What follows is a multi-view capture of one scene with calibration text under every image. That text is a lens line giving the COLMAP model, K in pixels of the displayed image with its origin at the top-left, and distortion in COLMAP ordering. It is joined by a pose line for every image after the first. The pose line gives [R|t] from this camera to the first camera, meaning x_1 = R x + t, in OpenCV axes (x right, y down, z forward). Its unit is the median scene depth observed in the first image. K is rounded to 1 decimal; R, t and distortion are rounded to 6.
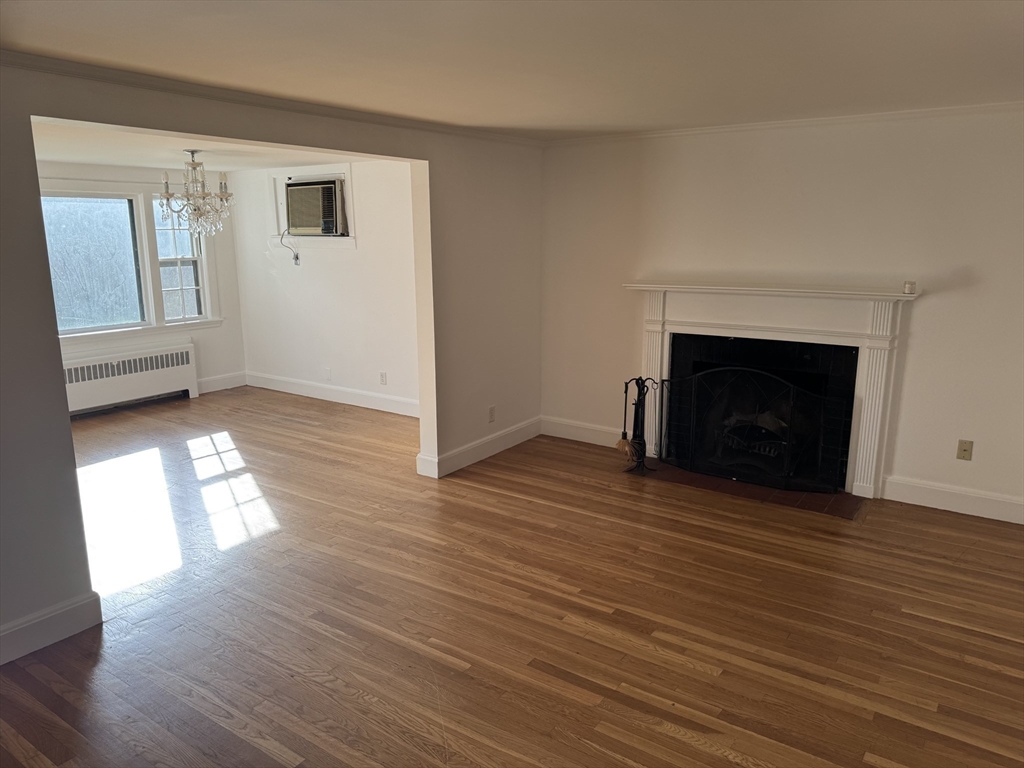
lens RADIAL K [[711.6, 0, 507.9], [0, 711.6, 385.7], [0, 0, 1]] dist [0.144110, -0.258376]
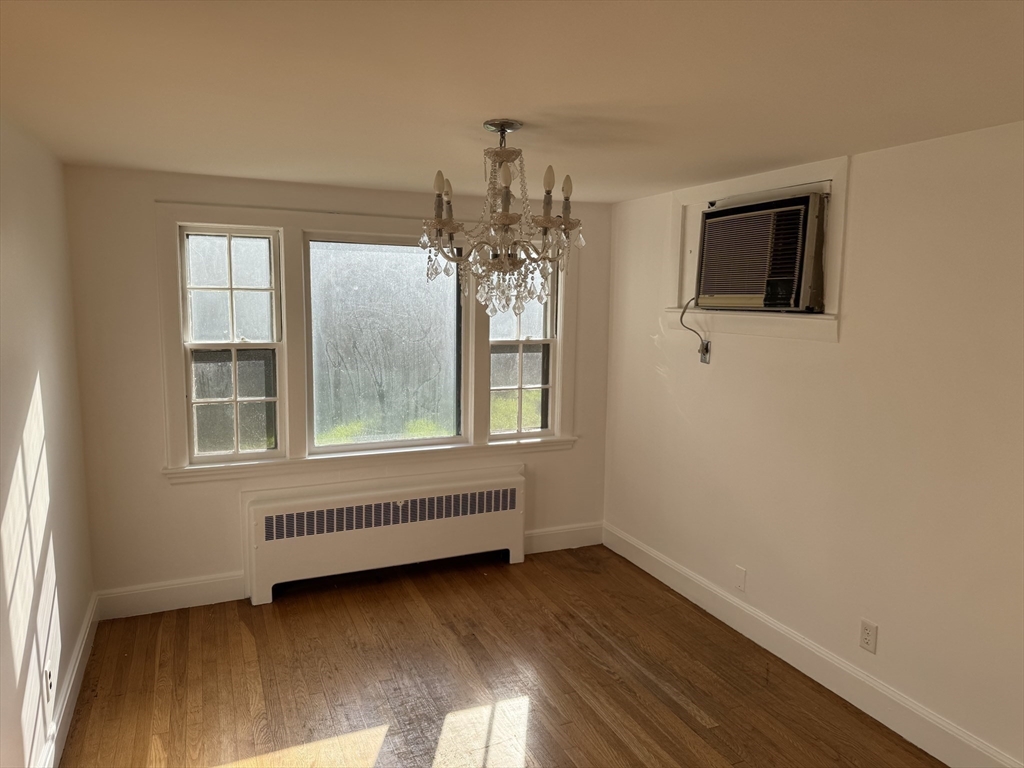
lens RADIAL K [[711.6, 0, 507.9], [0, 711.6, 385.7], [0, 0, 1]] dist [0.144110, -0.258376]
pose [[0.850521, 0.084573, -0.519097, -0.139935], [-0.128789, 0.990428, -0.049653, -0.106321], [0.509929, 0.109085, 0.853272, 0.477145]]
